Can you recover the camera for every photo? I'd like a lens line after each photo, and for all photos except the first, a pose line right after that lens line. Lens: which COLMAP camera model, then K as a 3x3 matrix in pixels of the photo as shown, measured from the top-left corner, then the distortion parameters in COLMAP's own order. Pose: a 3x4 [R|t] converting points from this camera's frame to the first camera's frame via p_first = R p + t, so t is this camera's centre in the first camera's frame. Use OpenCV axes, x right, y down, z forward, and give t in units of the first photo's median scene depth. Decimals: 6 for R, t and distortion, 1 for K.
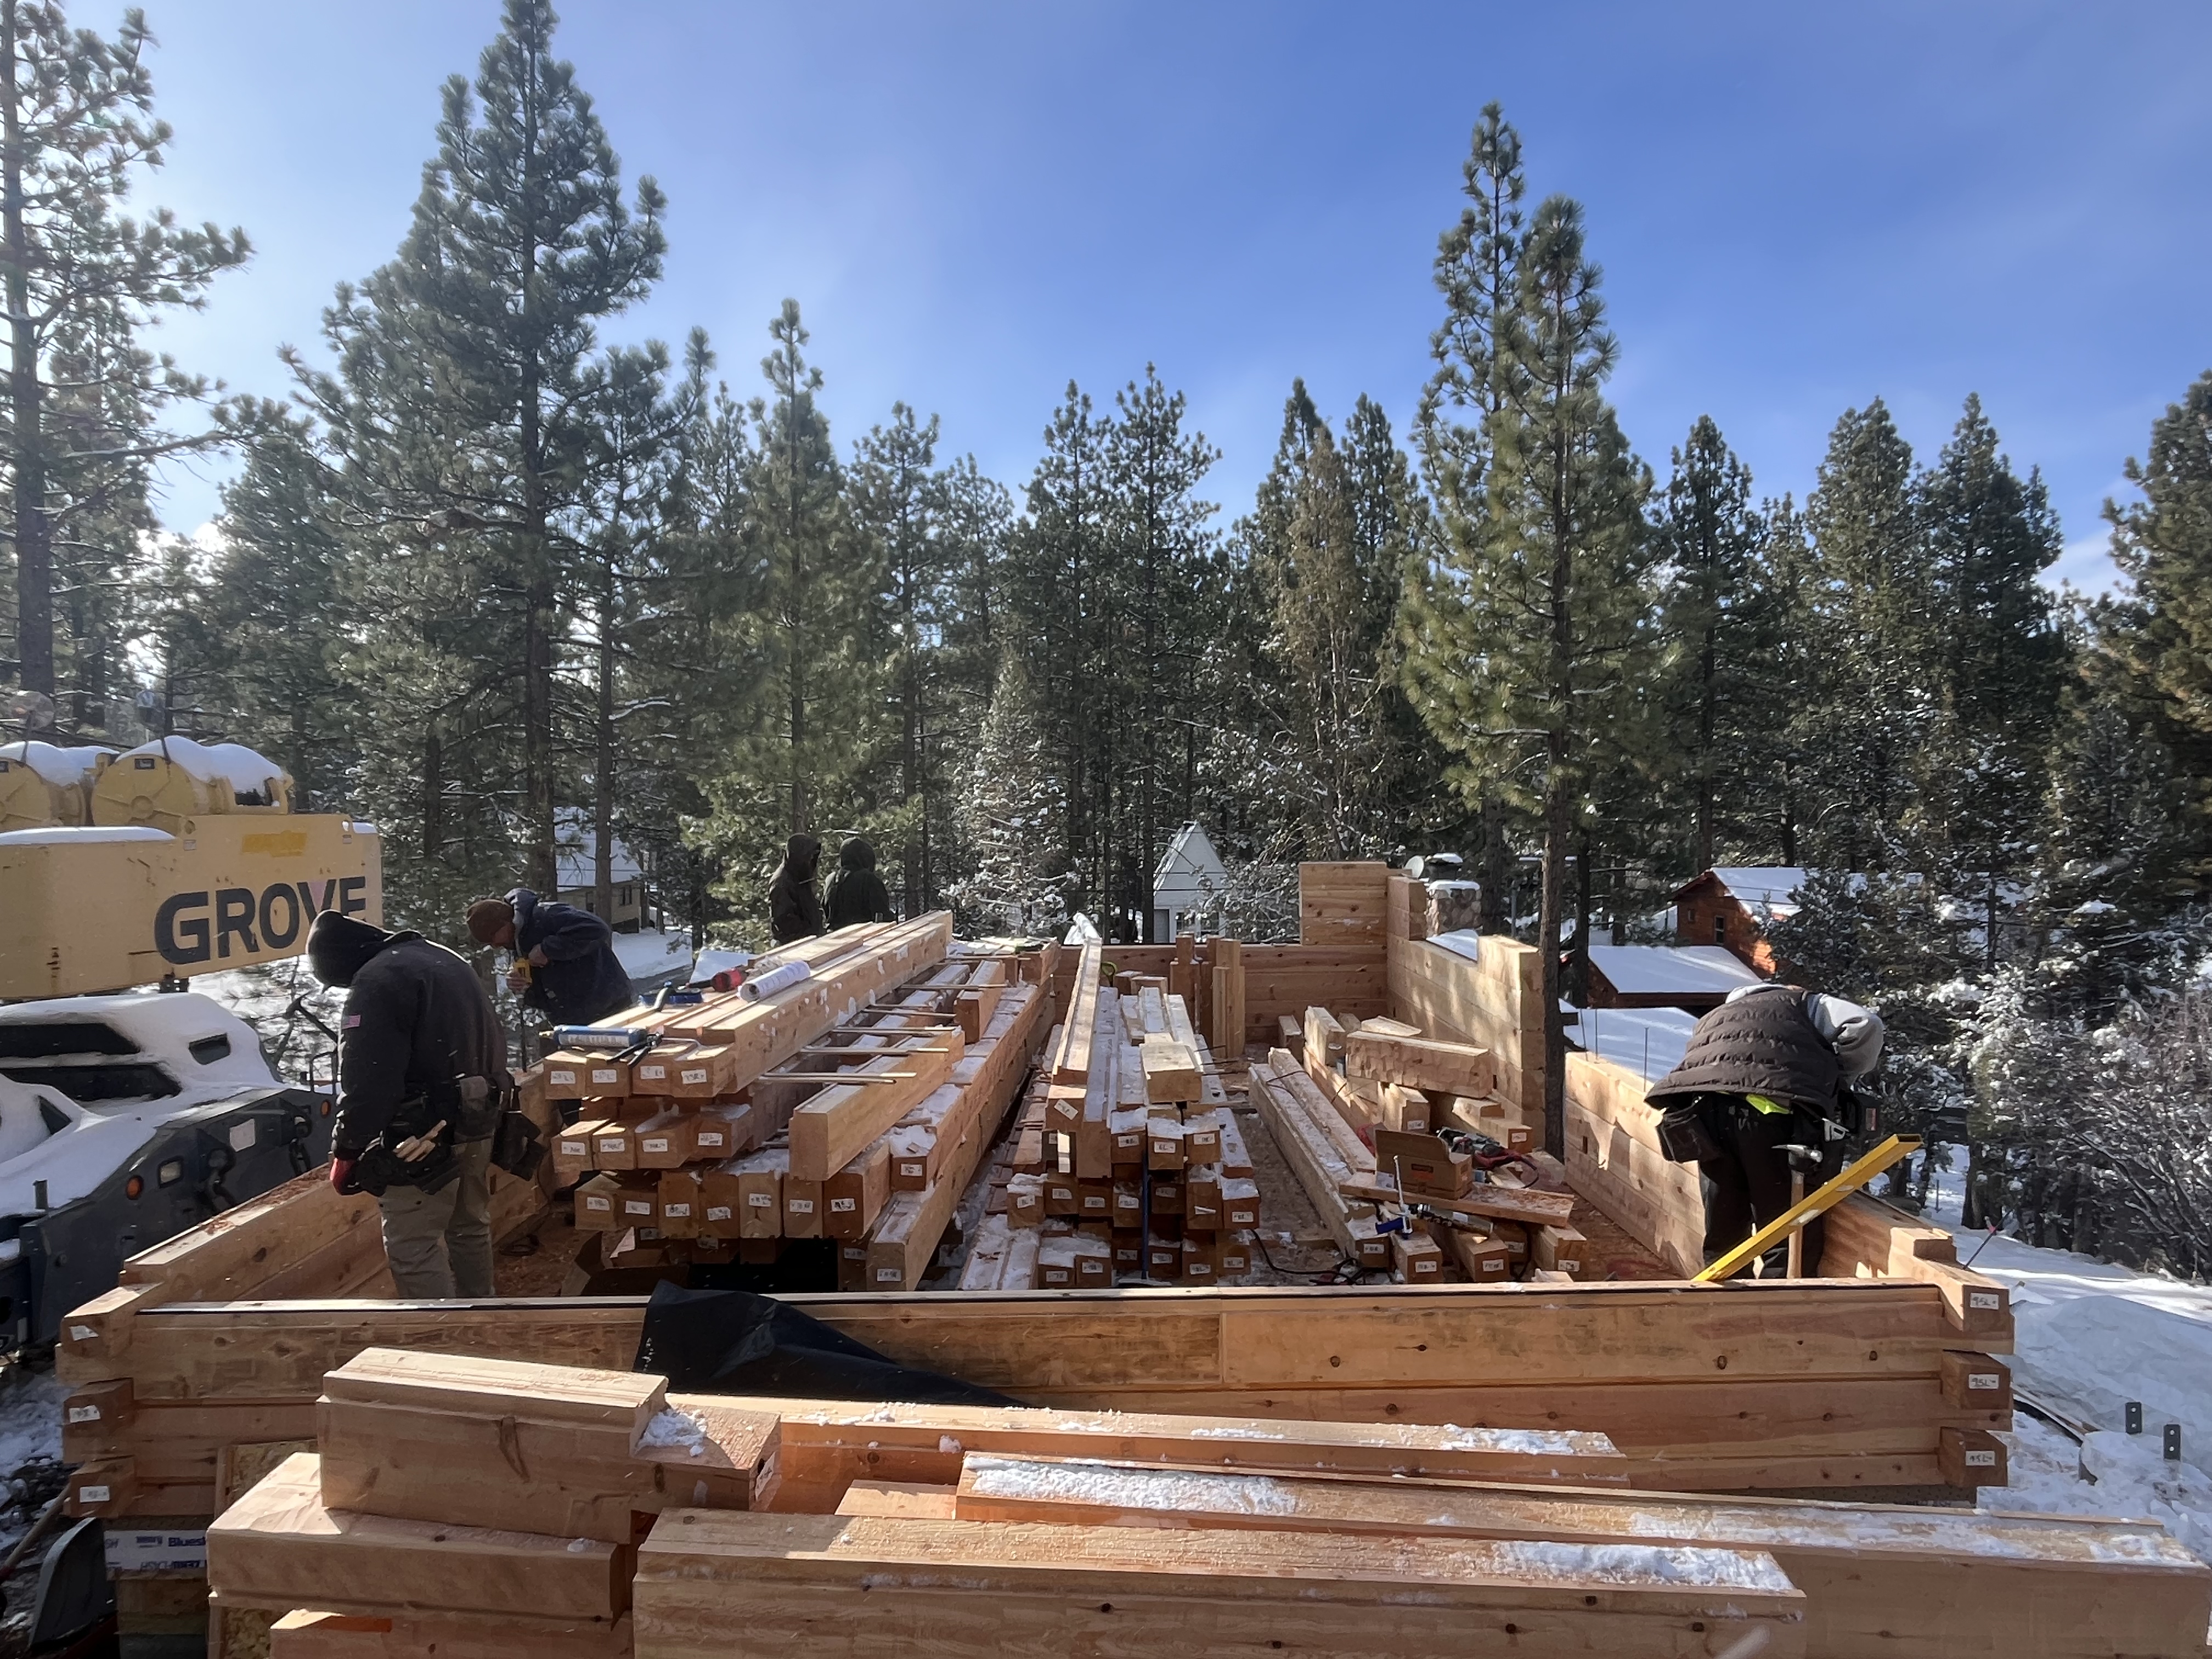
lens RADIAL K [[1222.6, 0, 1106.0], [0, 1222.6, 829.5], [0, 0, 1]] dist [-0.002391, -0.000149]
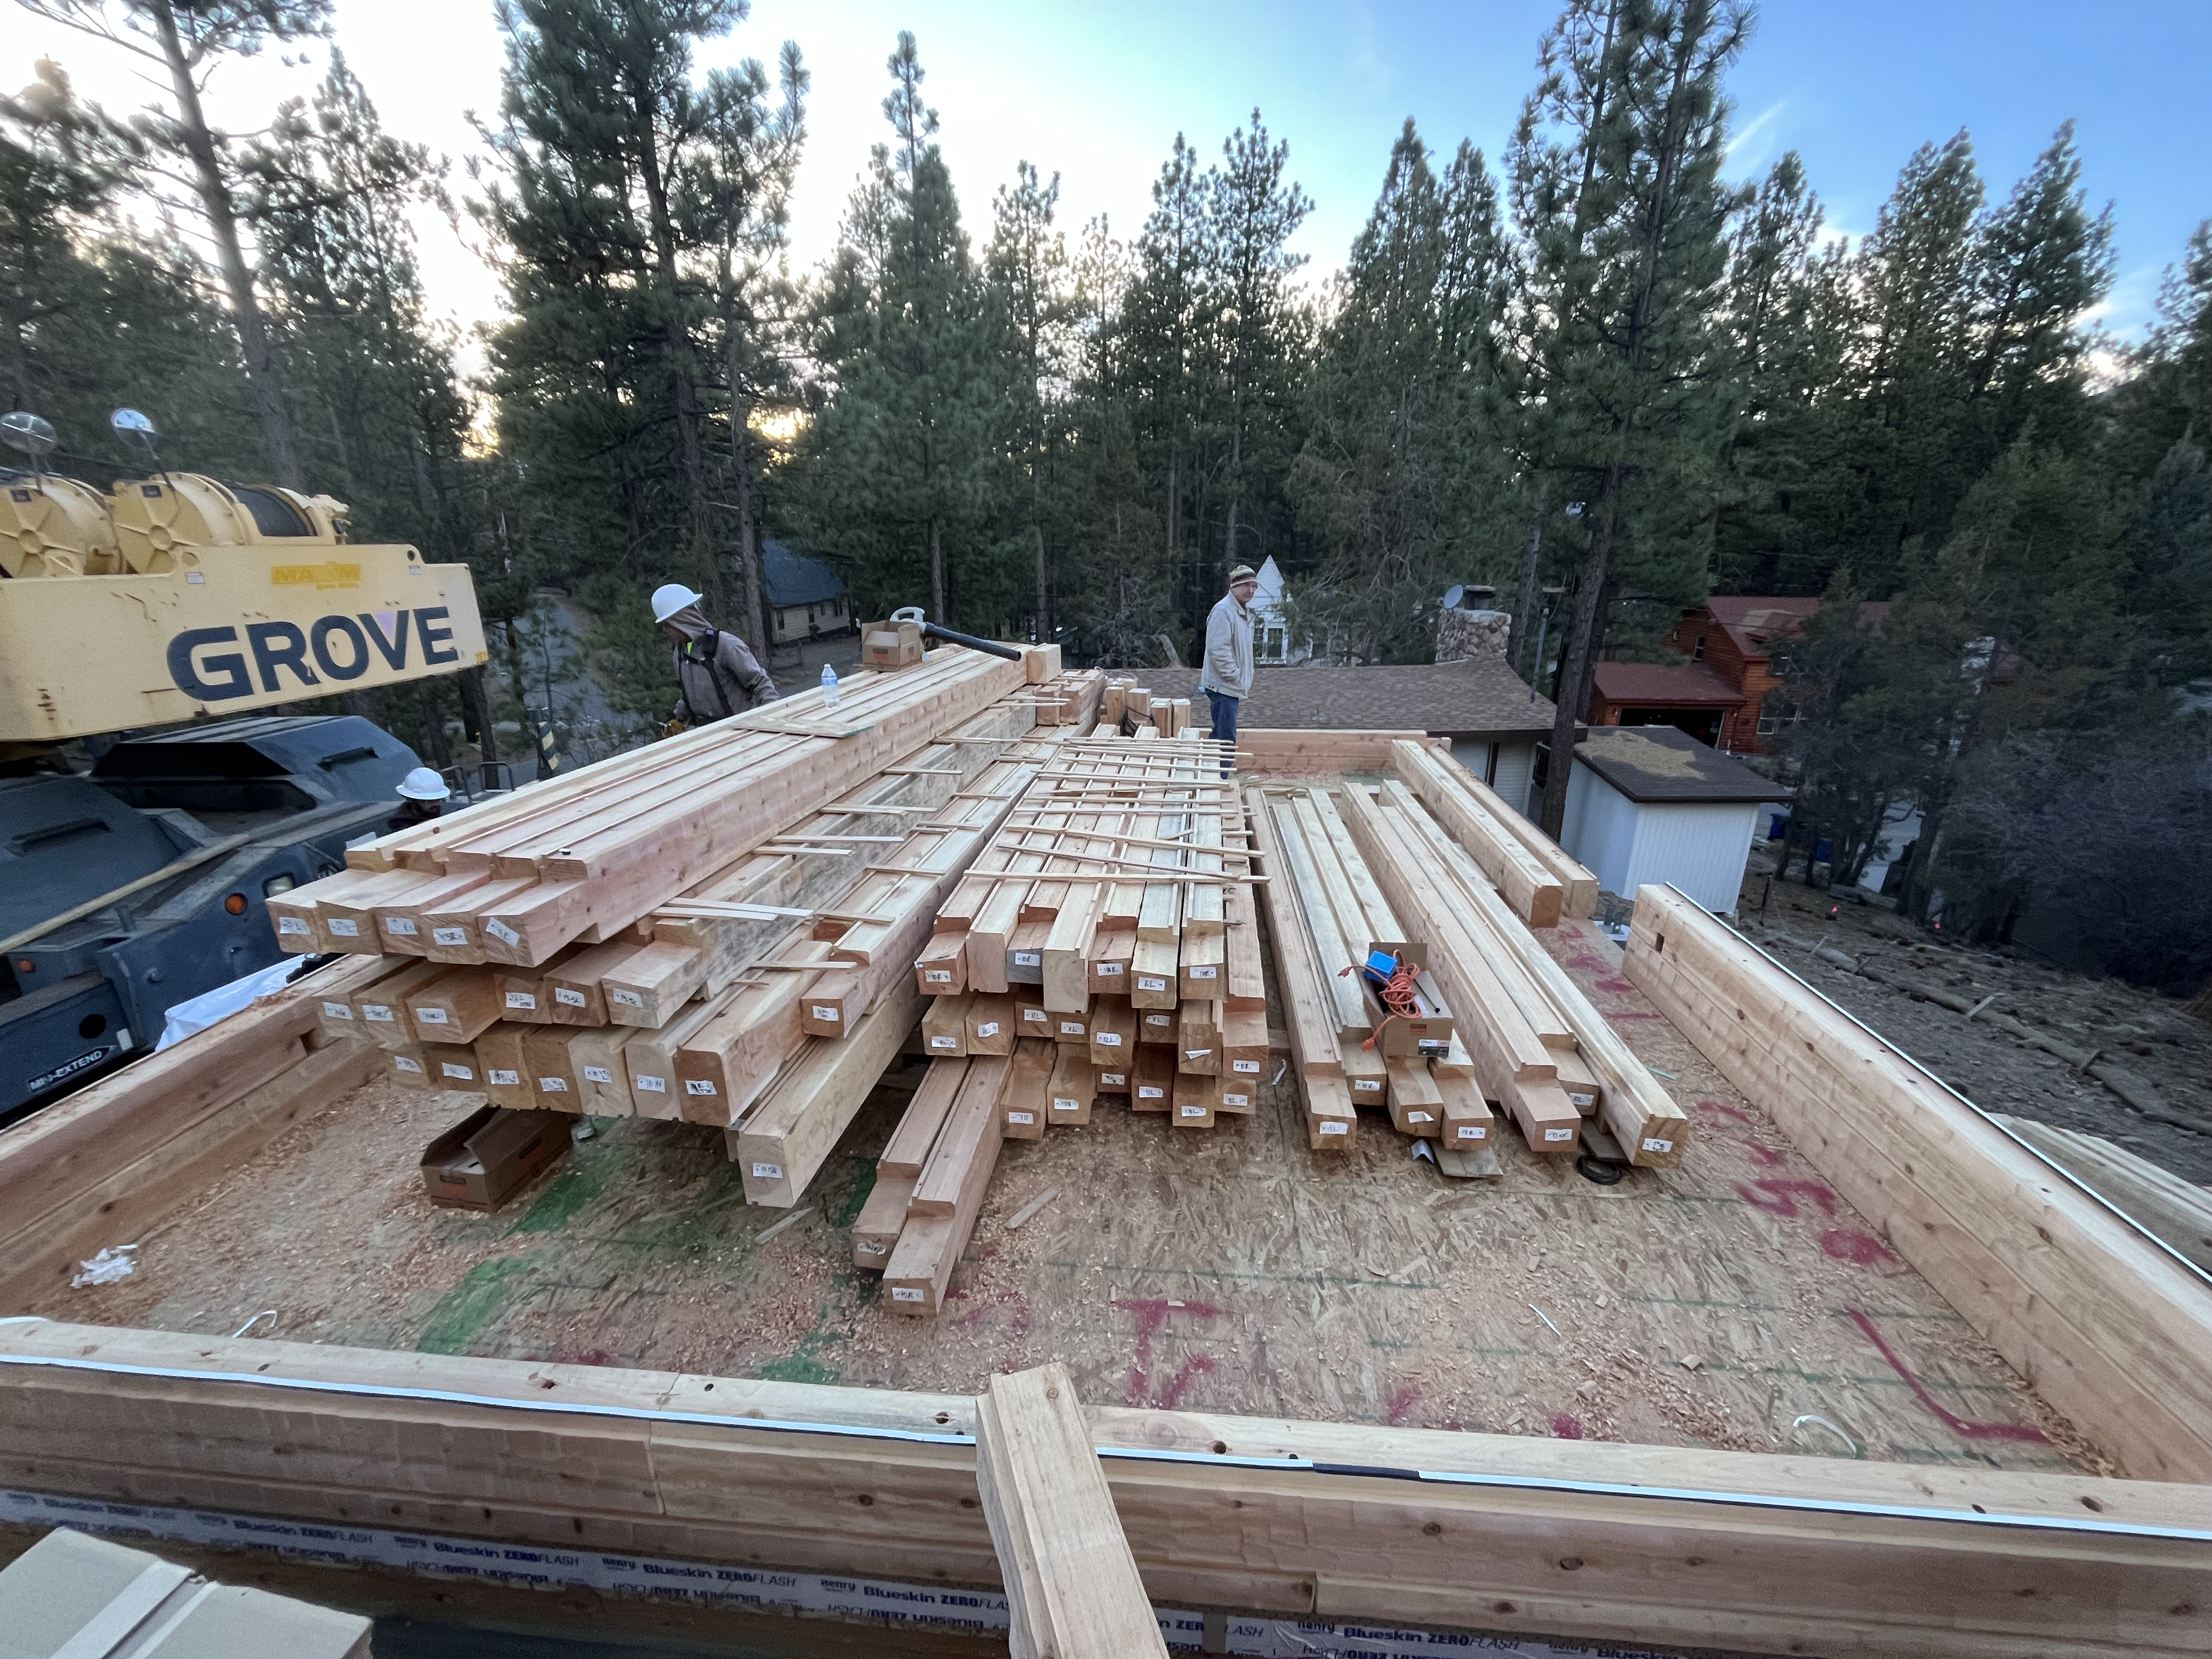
lens RADIAL K [[883.4, 0, 1107.9], [0, 883.4, 828.0], [0, 0, 1]] dist [-0.003668, -0.000788]
pose [[0.994371, 0.035102, -0.099975, 0.023255], [-0.004334, 0.956216, 0.292629, -0.002164], [0.105870, -0.290549, 0.950985, 0.150562]]
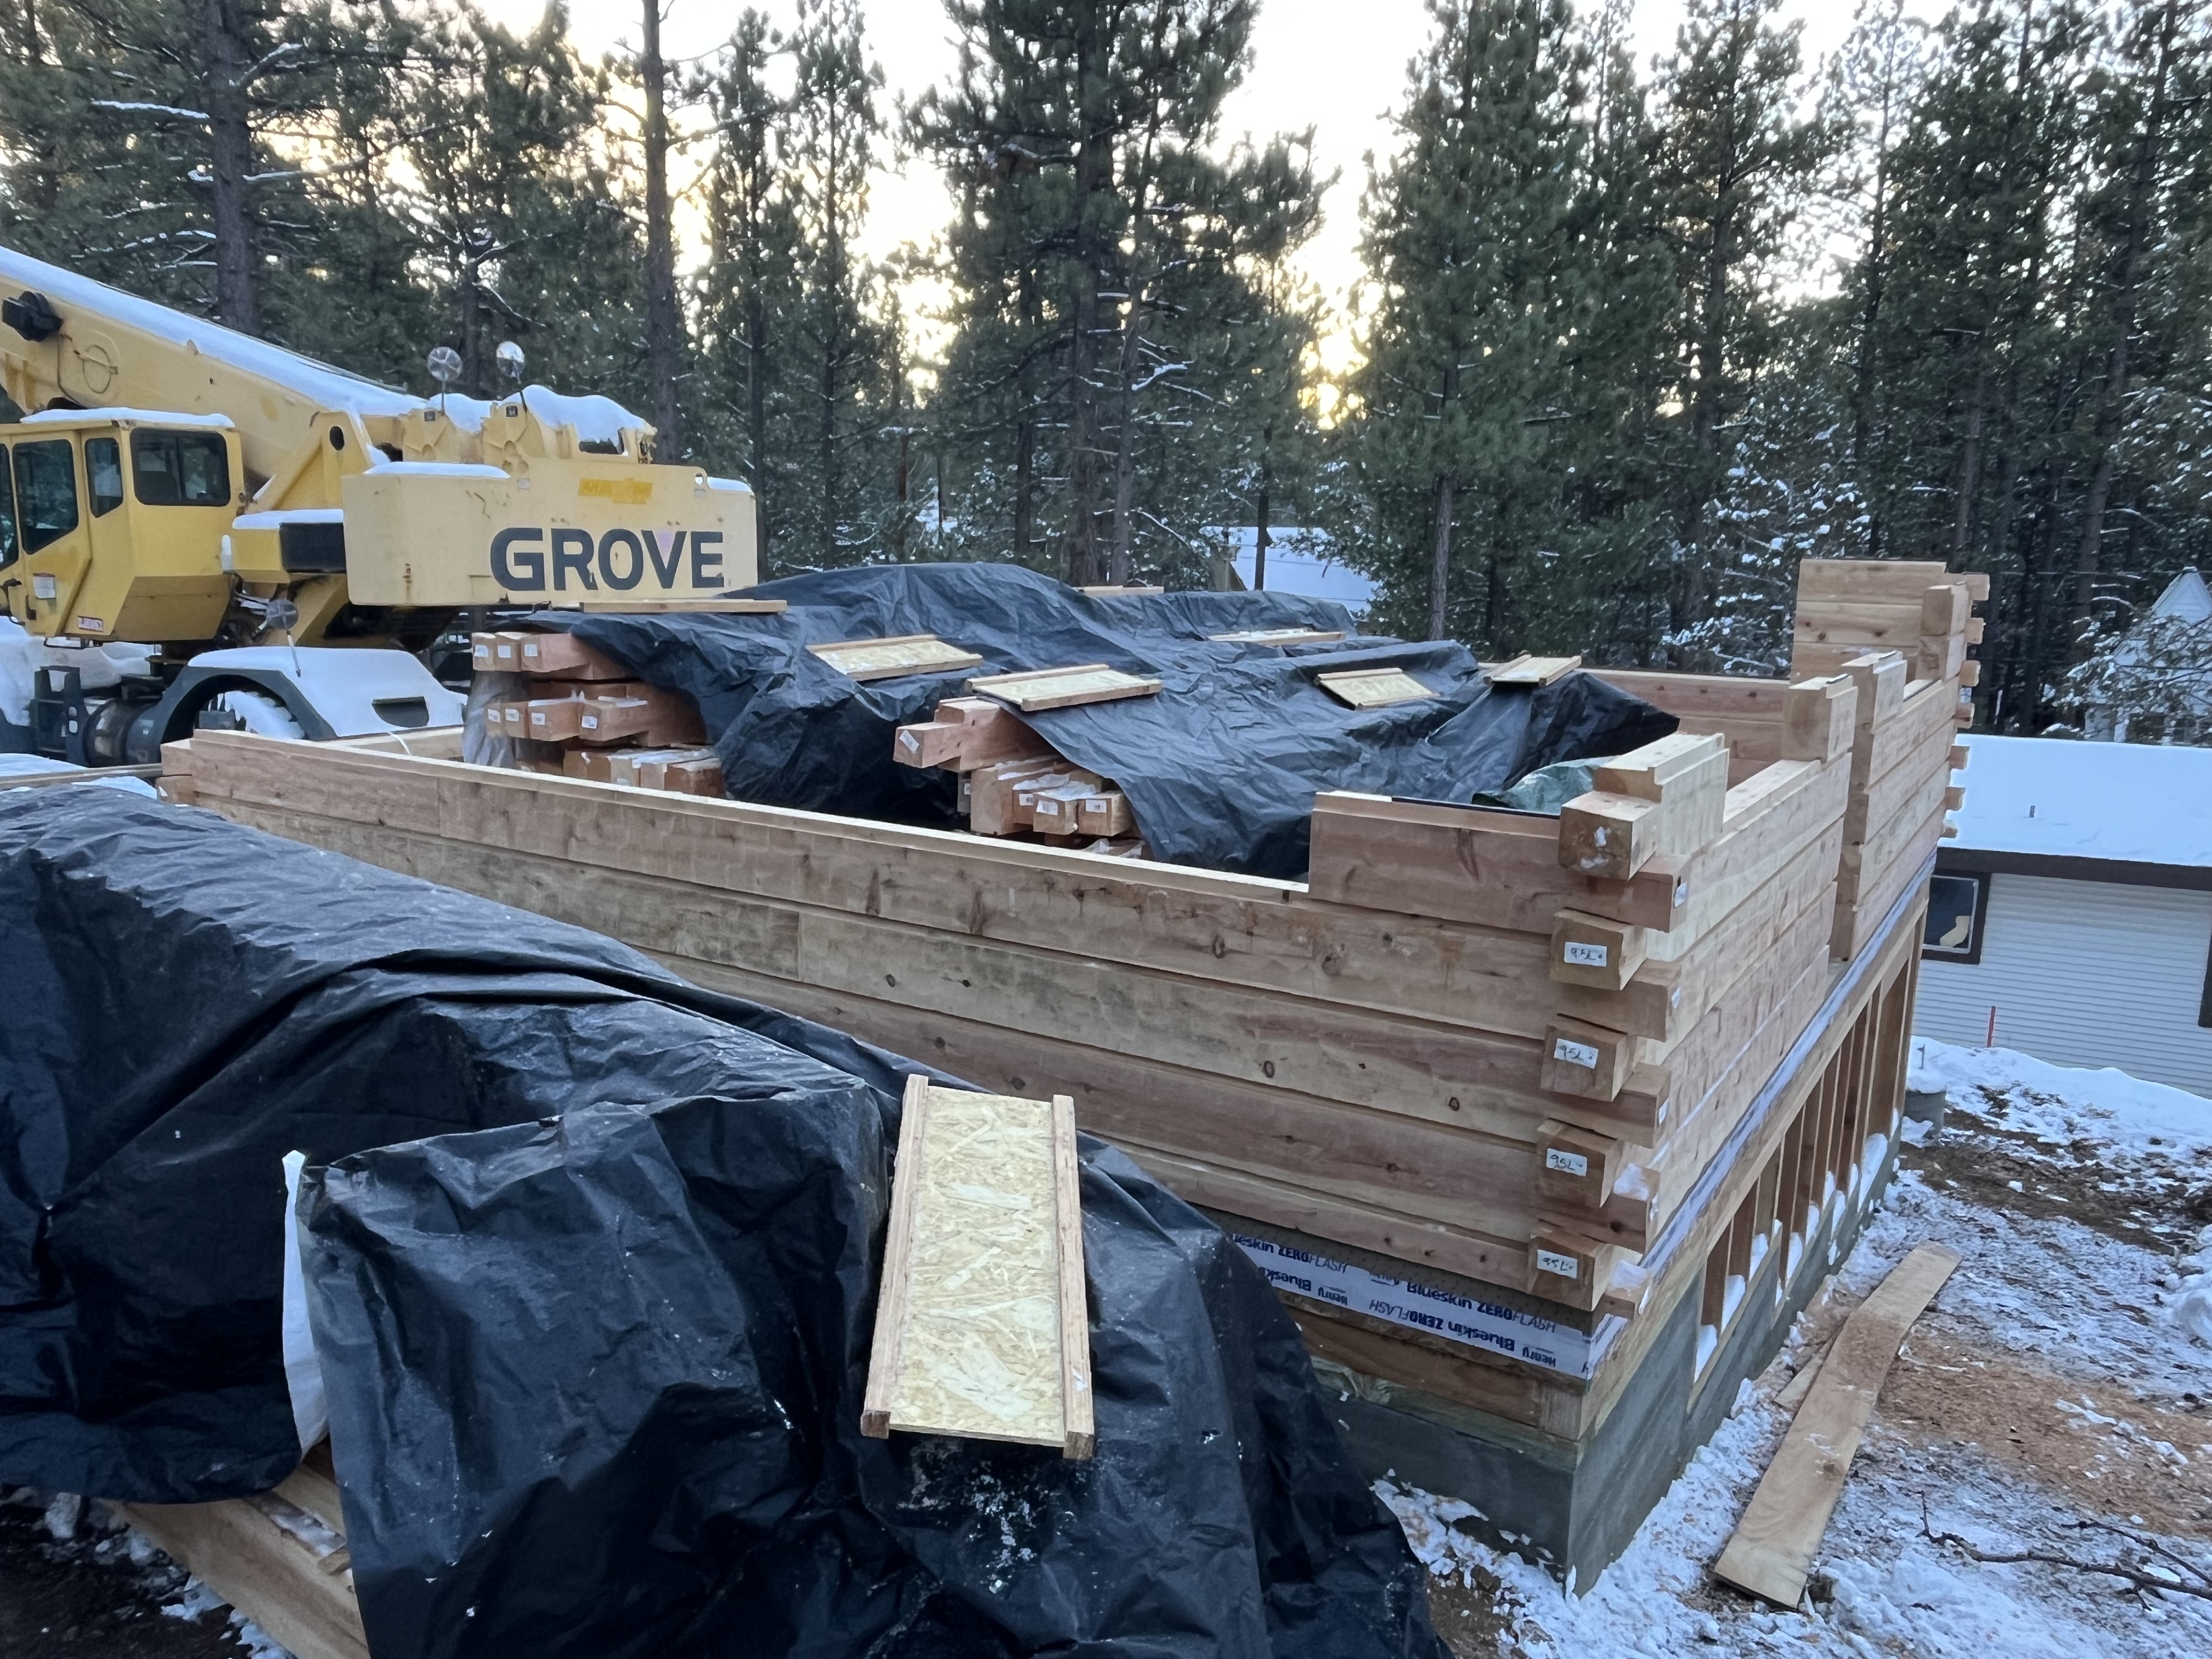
lens RADIAL K [[1624.0, 0, 1106.0], [0, 1624.0, 829.5], [0, 0, 1]] dist [0.005433, -0.003995]
pose [[0.830128, 0.121732, -0.544123, 0.227124], [-0.036093, 0.985561, 0.165426, 0.025246], [0.556404, -0.117686, 0.822536, 0.019041]]
